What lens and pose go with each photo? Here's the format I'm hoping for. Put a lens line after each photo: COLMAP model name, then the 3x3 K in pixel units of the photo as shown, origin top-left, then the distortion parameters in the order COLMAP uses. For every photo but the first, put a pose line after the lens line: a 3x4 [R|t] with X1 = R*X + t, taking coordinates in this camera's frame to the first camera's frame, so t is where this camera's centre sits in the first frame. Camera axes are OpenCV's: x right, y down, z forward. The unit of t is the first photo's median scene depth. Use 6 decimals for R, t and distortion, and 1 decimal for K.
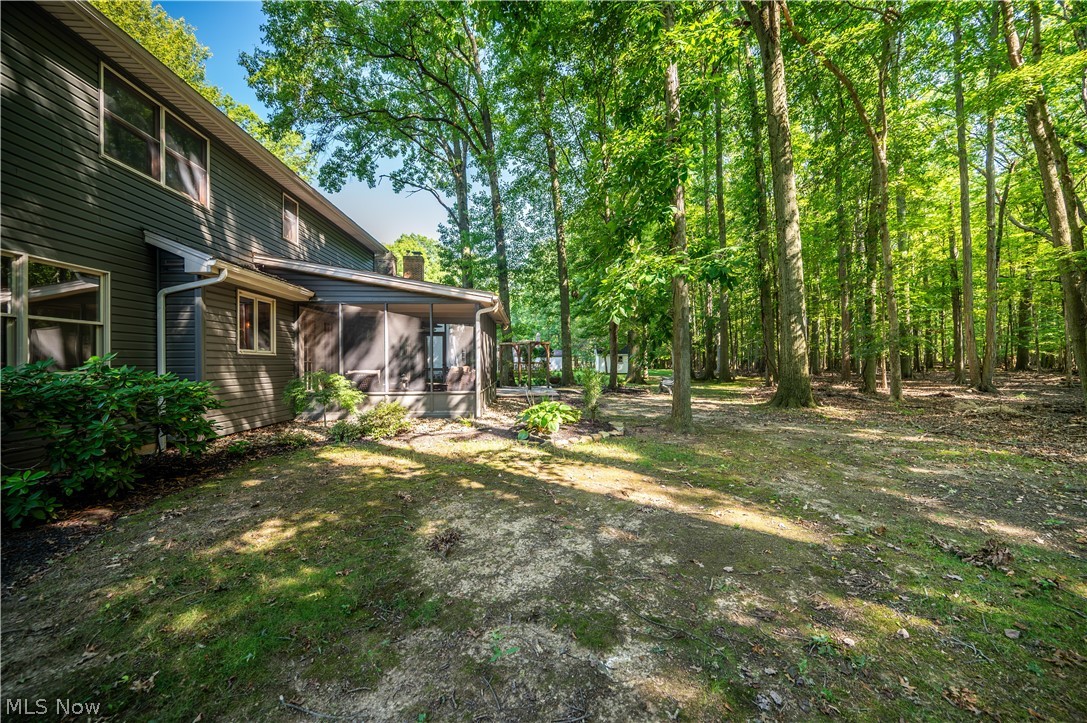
lens RADIAL K [[433.6, 0, 547.2], [0, 433.6, 360.4], [0, 0, 1]] dist [-0.003562, 0.000215]
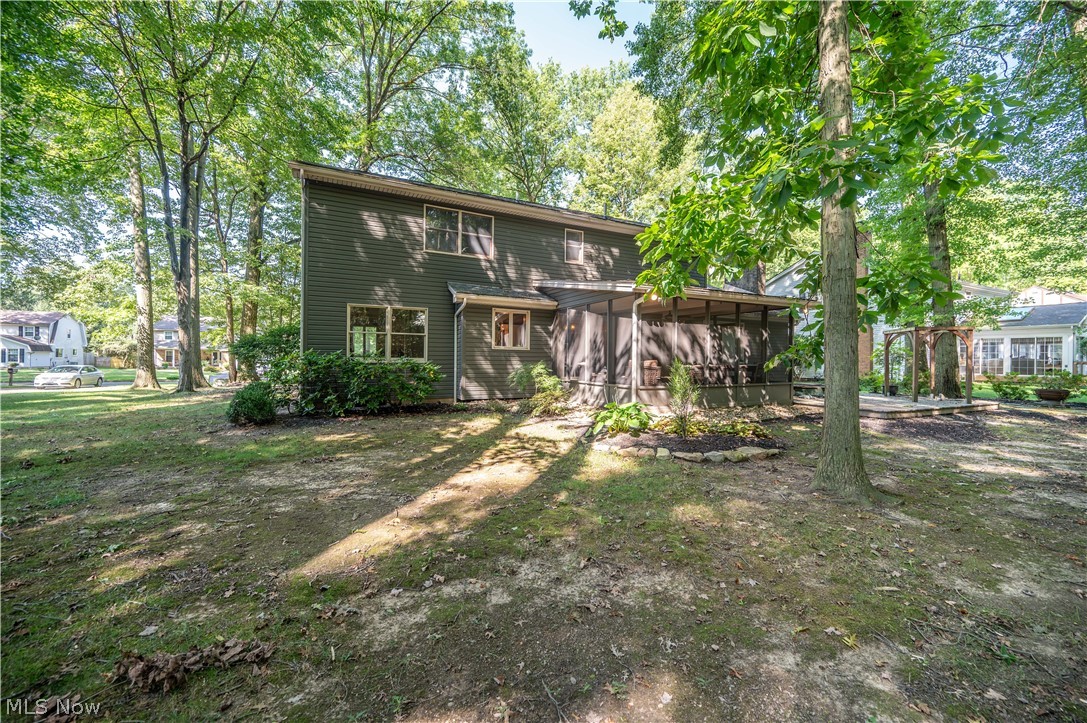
lens RADIAL K [[433.6, 0, 545.4], [0, 433.6, 357.4], [0, 0, 1]] dist [-0.003562, 0.000215]
pose [[0.386664, 0.009451, -0.922172, 0.834343], [-0.006872, 0.999949, 0.007367, 0.003474], [0.922195, 0.003489, 0.386709, 0.588436]]
